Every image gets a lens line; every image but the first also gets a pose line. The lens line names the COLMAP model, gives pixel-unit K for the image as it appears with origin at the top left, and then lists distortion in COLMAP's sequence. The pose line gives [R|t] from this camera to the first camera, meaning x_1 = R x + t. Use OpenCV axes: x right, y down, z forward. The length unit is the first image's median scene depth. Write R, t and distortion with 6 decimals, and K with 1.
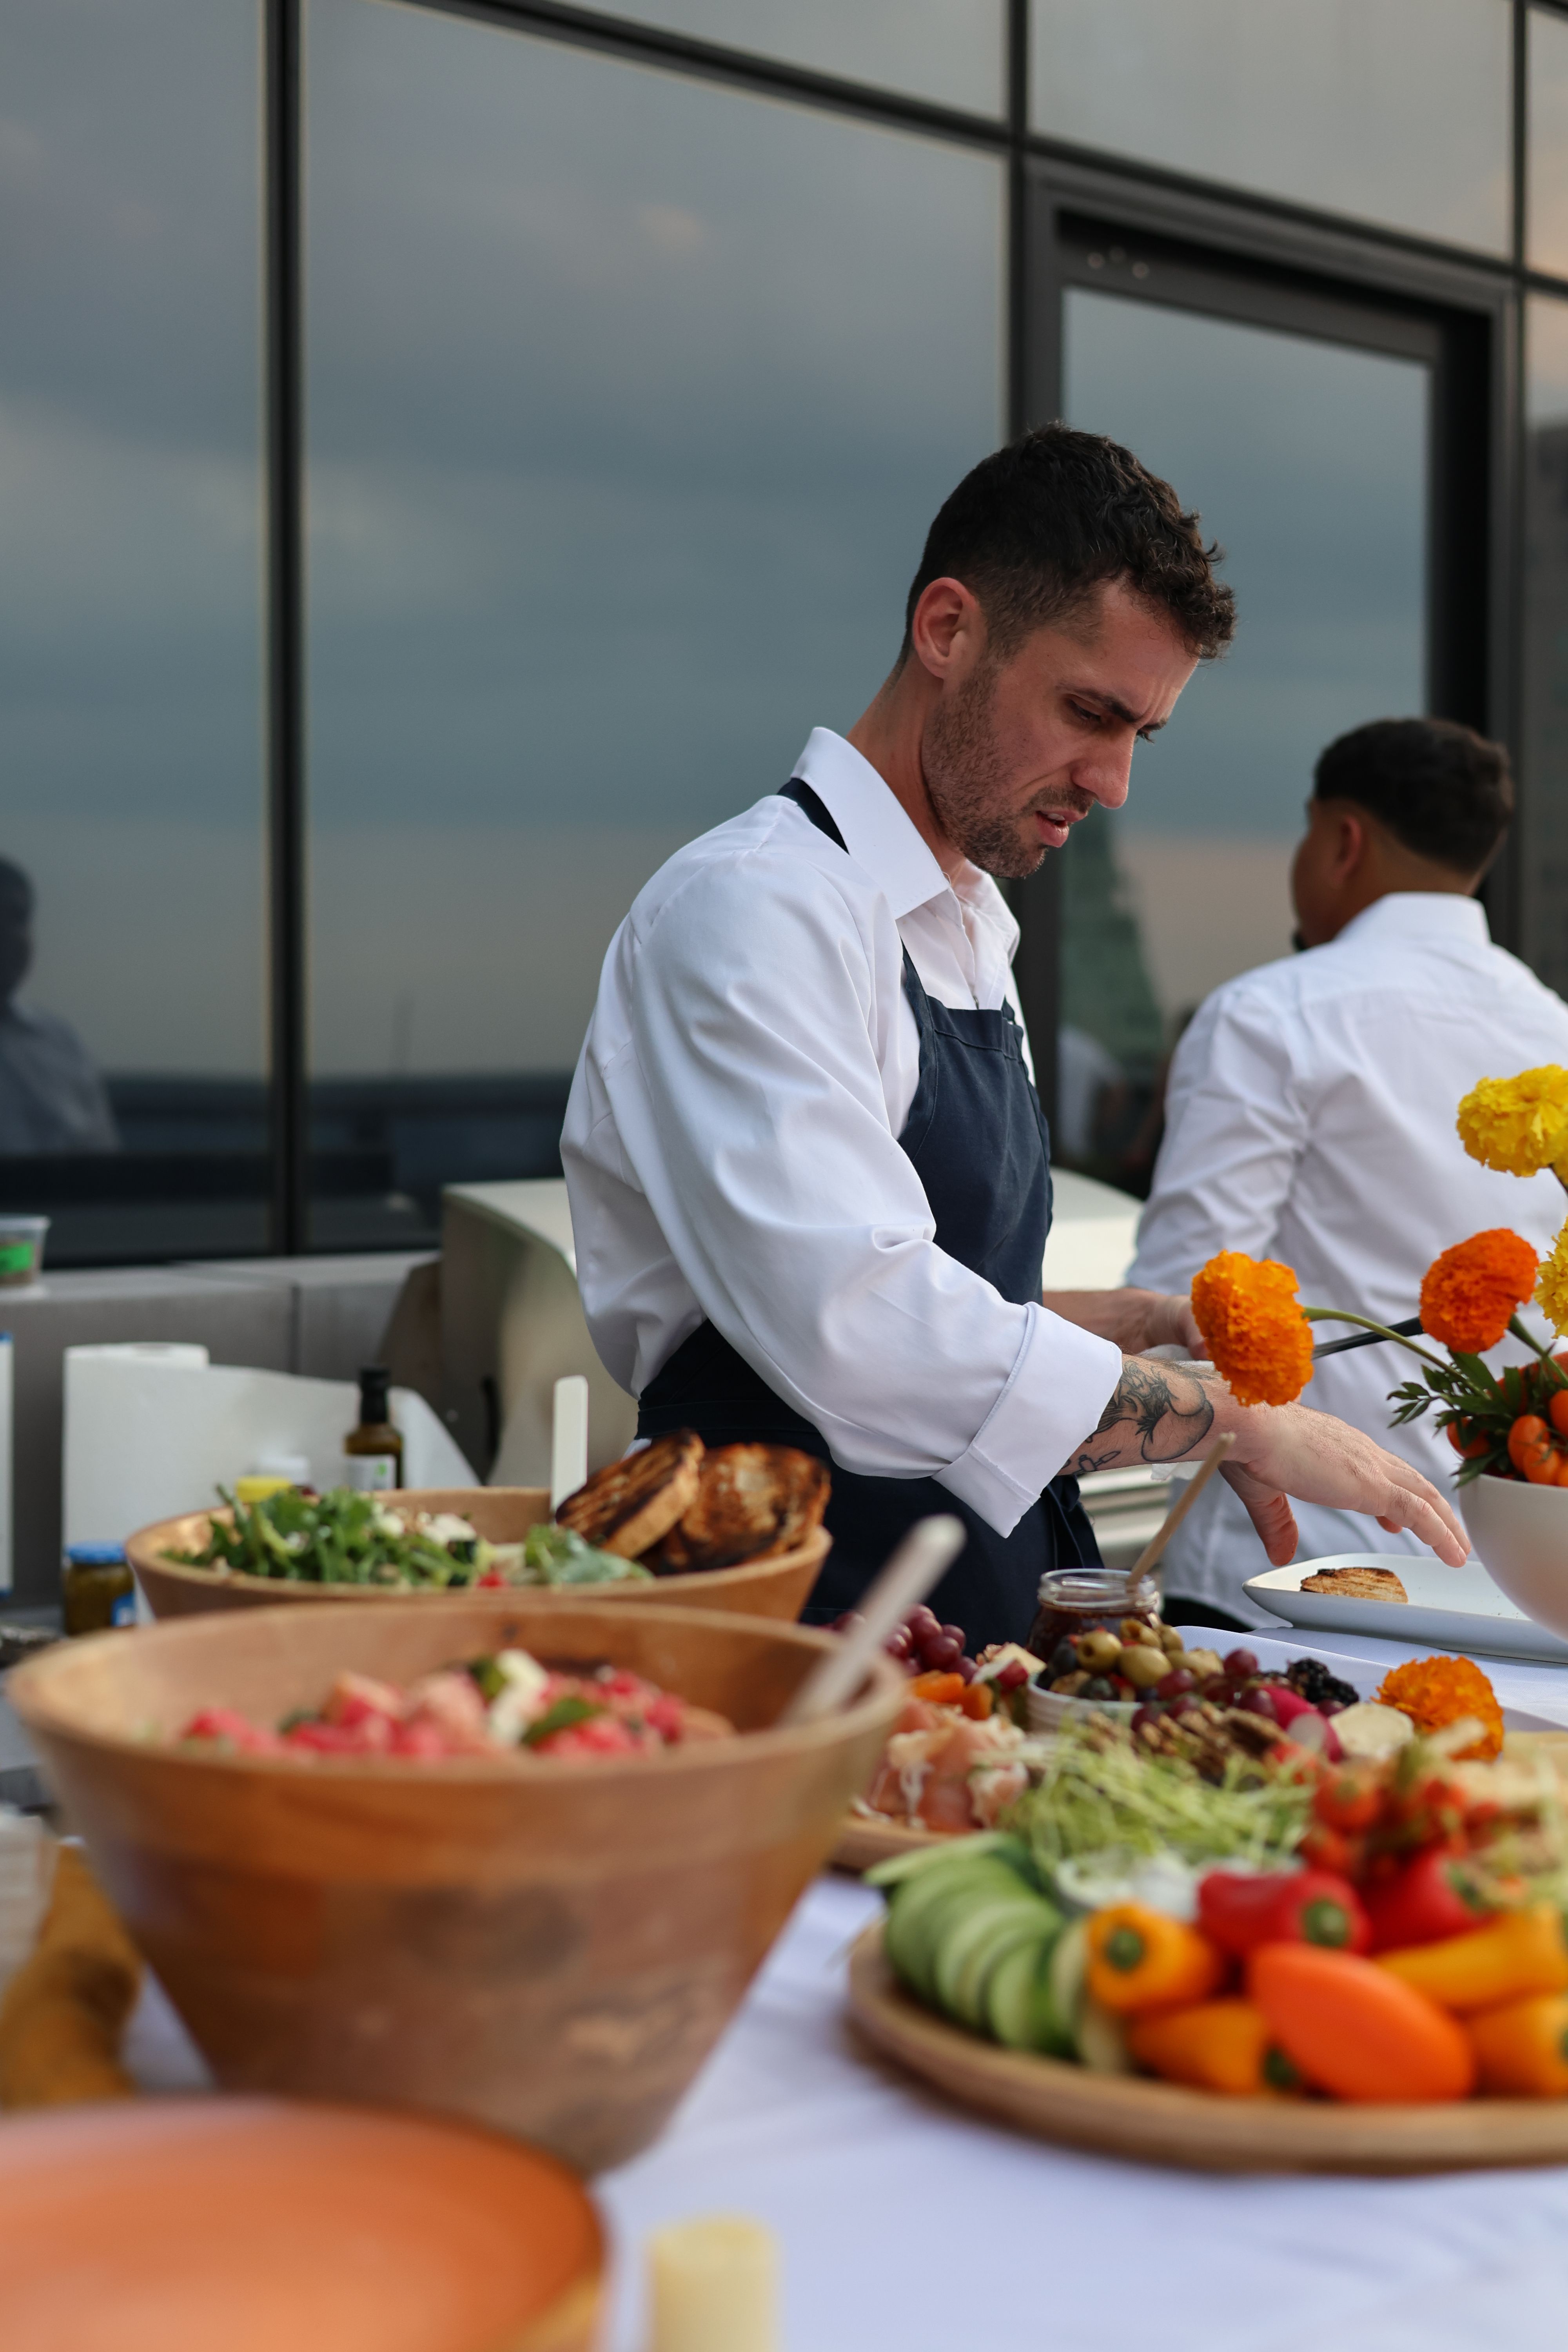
lens RADIAL K [[3234.4, 0, 784.0], [0, 3234.4, 1176.0], [0, 0, 1]] dist [-0.039340, -0.052133]
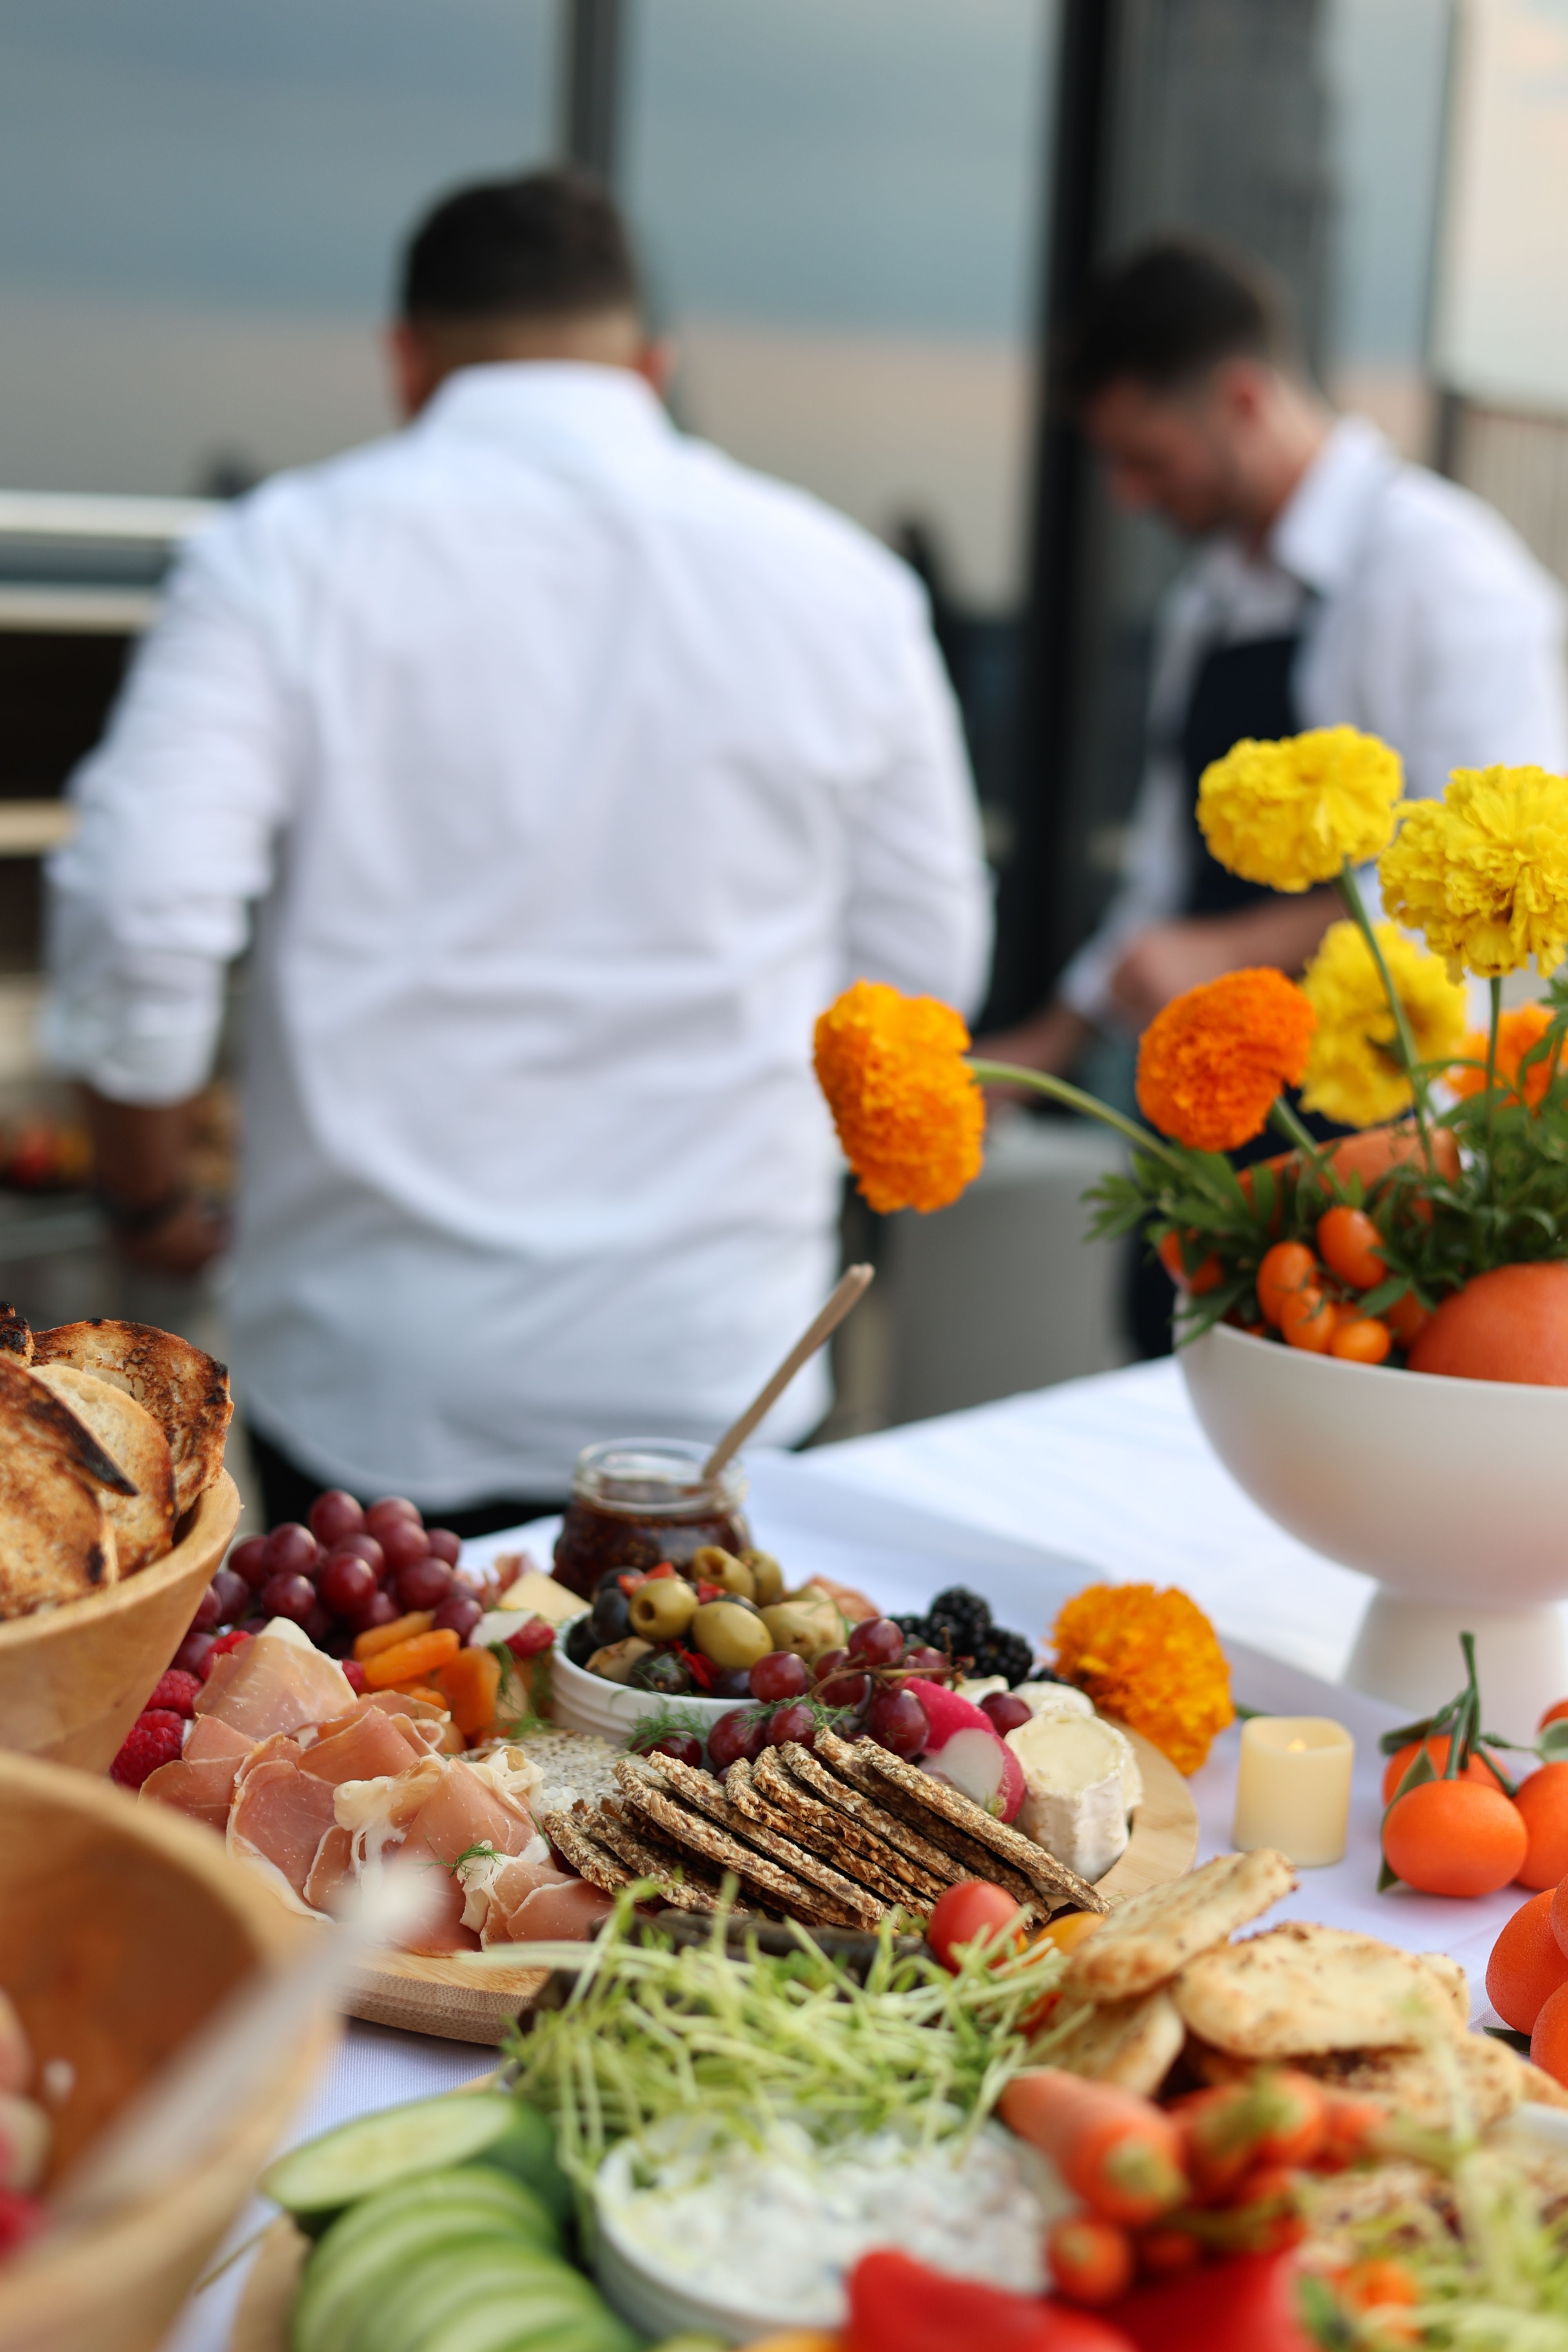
lens RADIAL K [[3234.4, 0, 784.0], [0, 3234.4, 1176.0], [0, 0, 1]] dist [-0.039340, -0.052133]
pose [[0.988938, 0.021577, 0.146750, 0.021663], [-0.043056, 0.988522, 0.144808, -0.036469], [-0.141941, -0.149525, 0.978517, 0.342231]]
